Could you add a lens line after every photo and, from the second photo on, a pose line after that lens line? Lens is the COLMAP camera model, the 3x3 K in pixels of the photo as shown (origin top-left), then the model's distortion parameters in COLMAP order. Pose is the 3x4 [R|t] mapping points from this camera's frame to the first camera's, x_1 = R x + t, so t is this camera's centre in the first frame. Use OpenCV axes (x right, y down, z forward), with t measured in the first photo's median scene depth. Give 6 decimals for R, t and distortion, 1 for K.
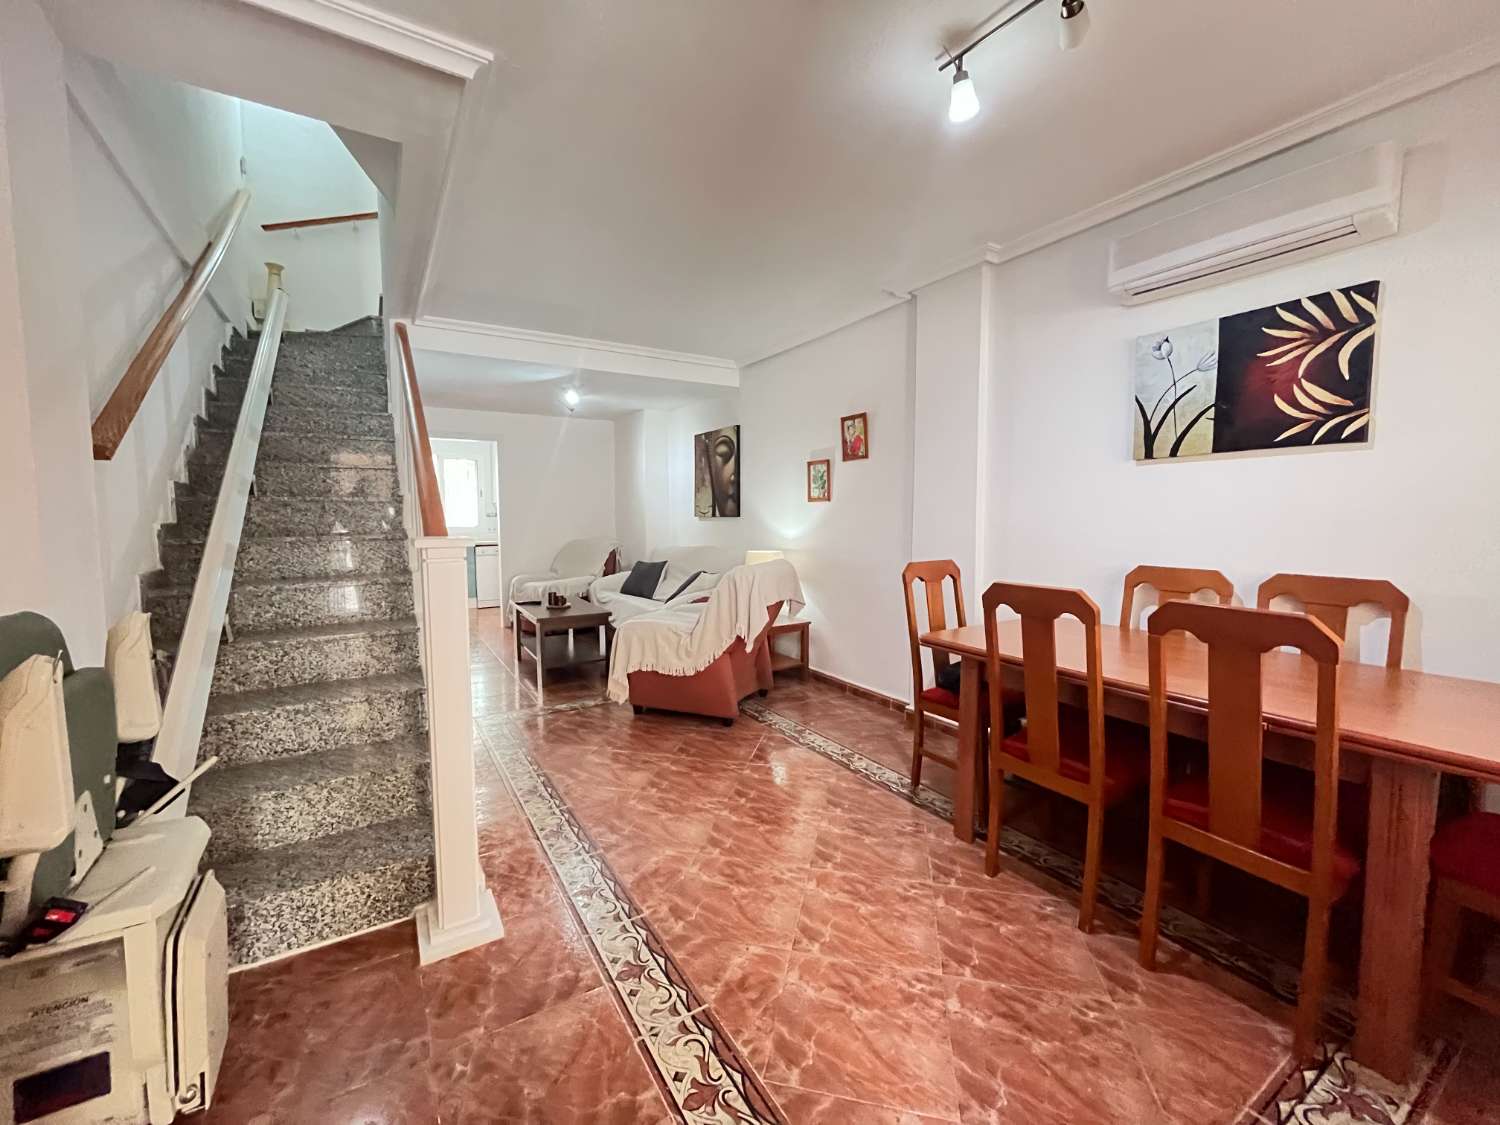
lens RADIAL K [[606.3, 0, 745.5], [0, 606.3, 560.3], [0, 0, 1]] dist [-0.002893, 0.000365]
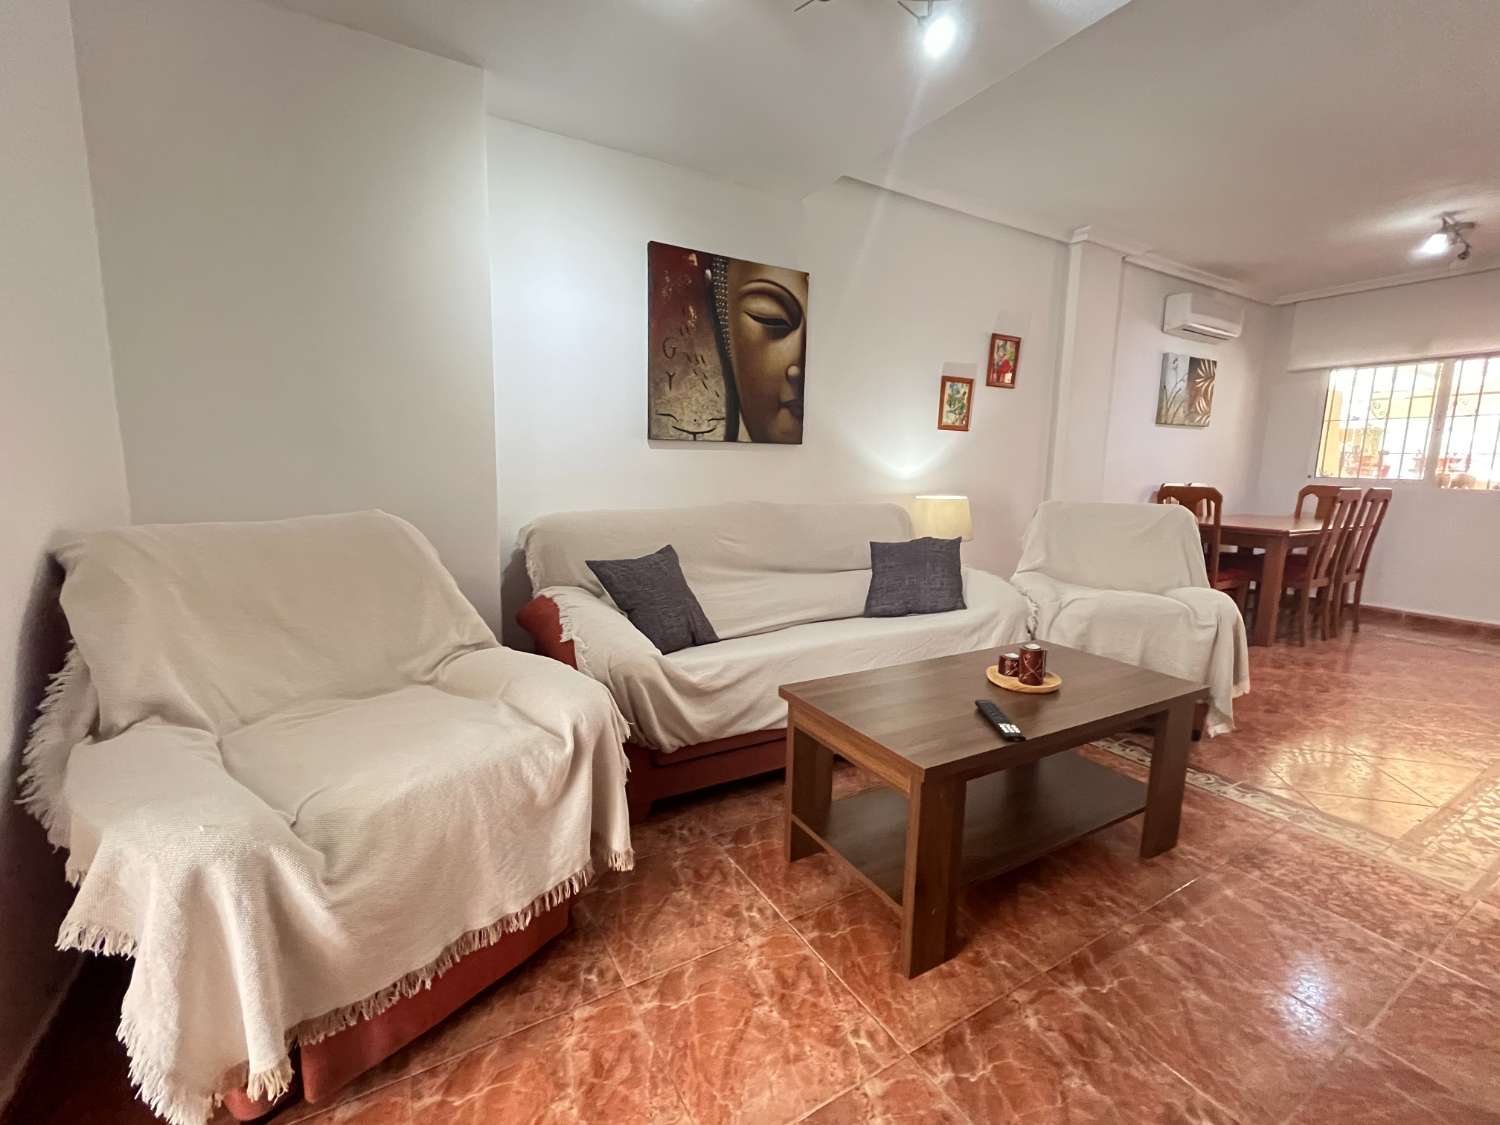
lens RADIAL K [[639.6, 0, 740.7], [0, 639.6, 564.3], [0, 0, 1]] dist [-0.004080, 0.000358]
pose [[0.029390, -0.152520, 0.987863, -1.172808], [0.058427, 0.986863, 0.150627, -0.103364], [-0.997859, 0.053291, 0.037915, 1.978886]]
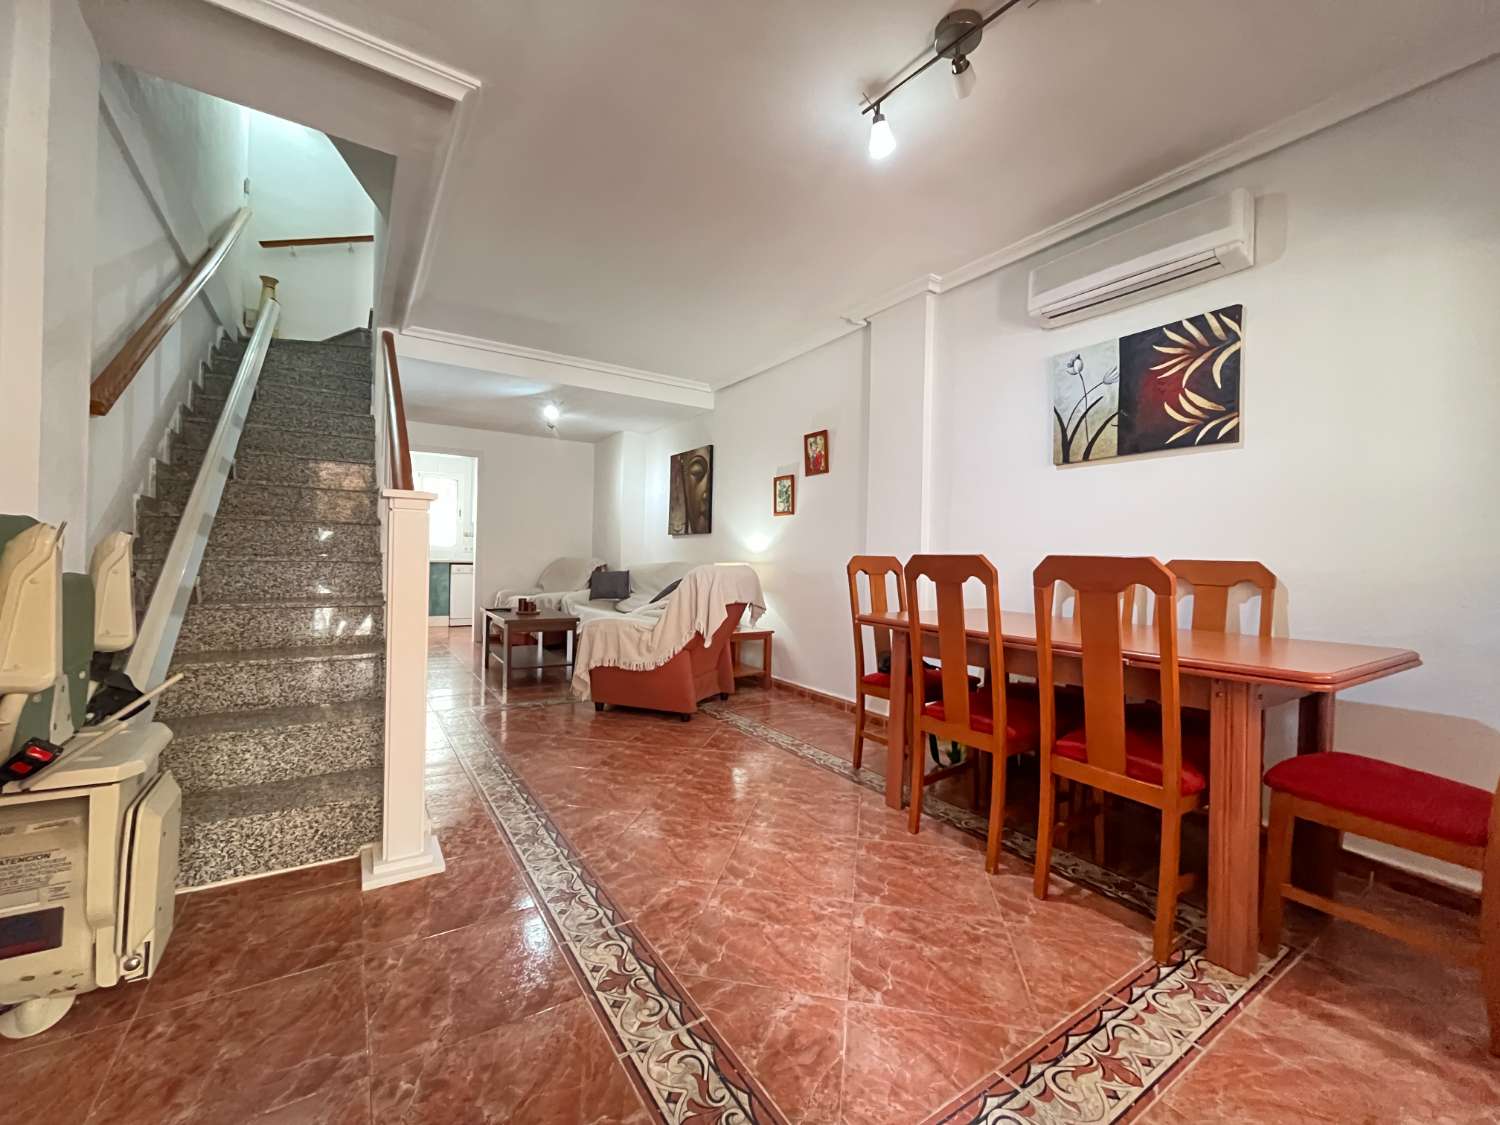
lens RADIAL K [[612.8, 0, 751.9], [0, 612.8, 559.8], [0, 0, 1]] dist [-0.001852, -0.000004]
pose [[0.999169, 0.025732, 0.031606, 0.055057], [-0.023355, 0.997029, -0.073399, 0.093545], [-0.033401, 0.072600, 0.996802, -0.075111]]
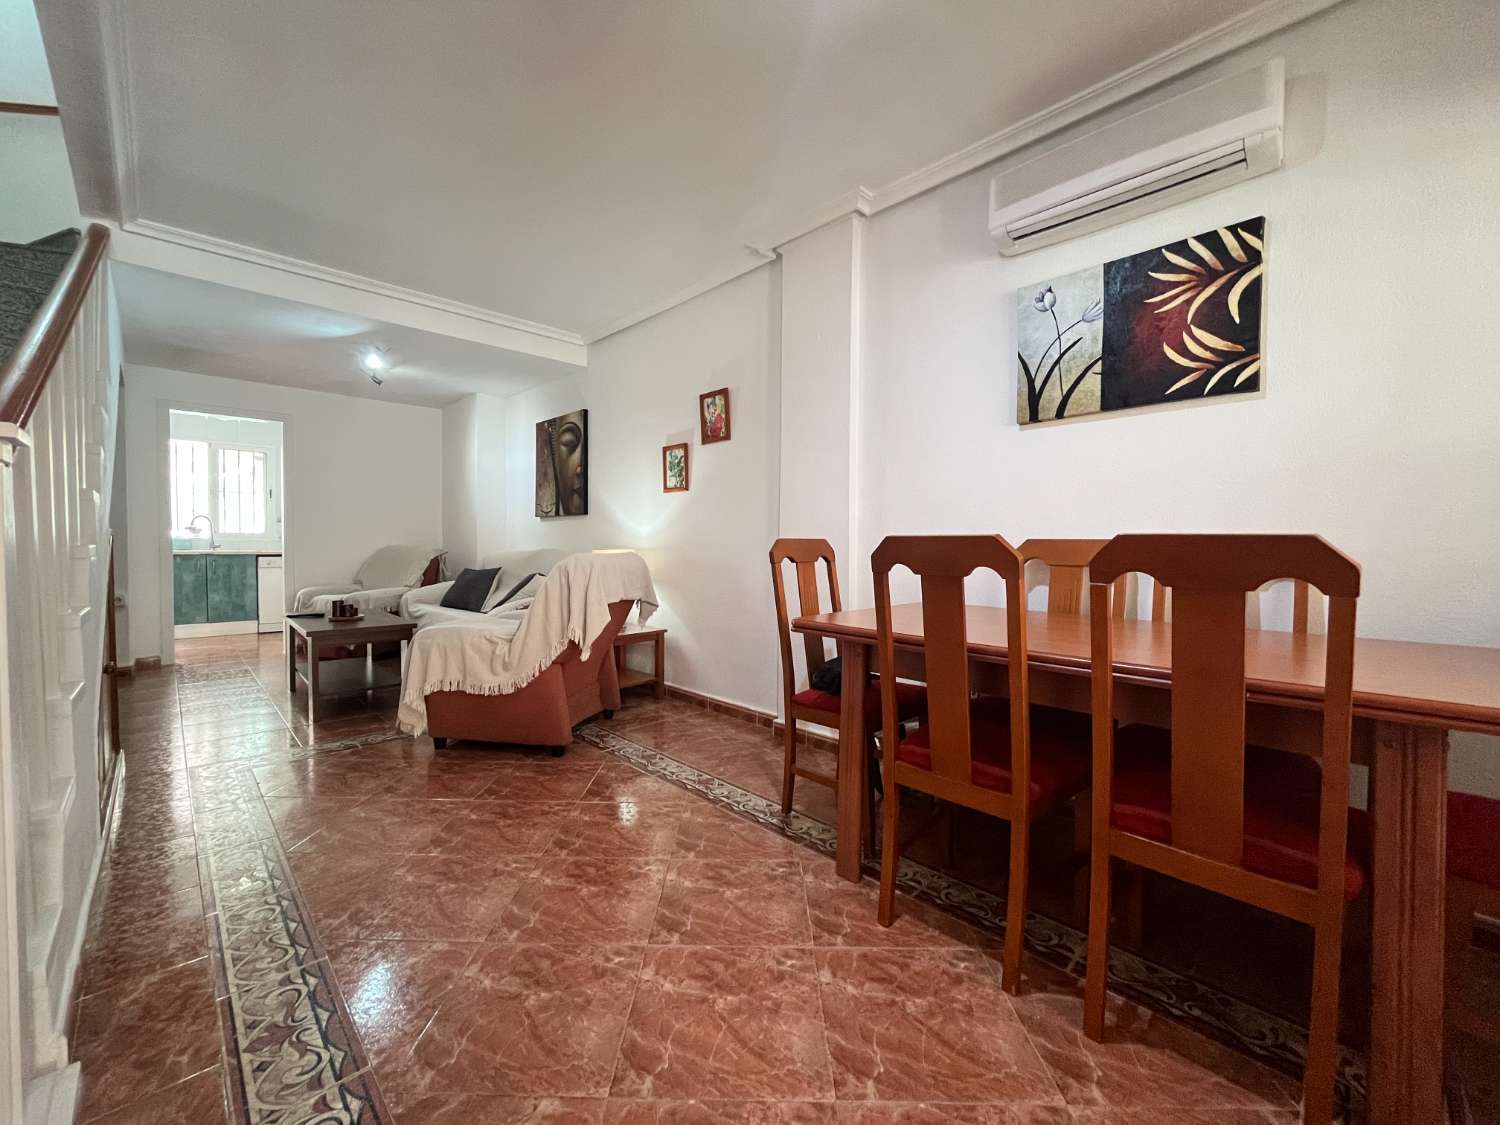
lens RADIAL K [[606.3, 0, 744.7], [0, 606.3, 558.5], [0, 0, 1]] dist [-0.002893, 0.000365]
pose [[0.976545, 0.004615, 0.215263, 0.047540], [0.006298, 0.998730, -0.049984, 0.070337], [-0.215220, 0.050167, 0.975276, 0.199881]]
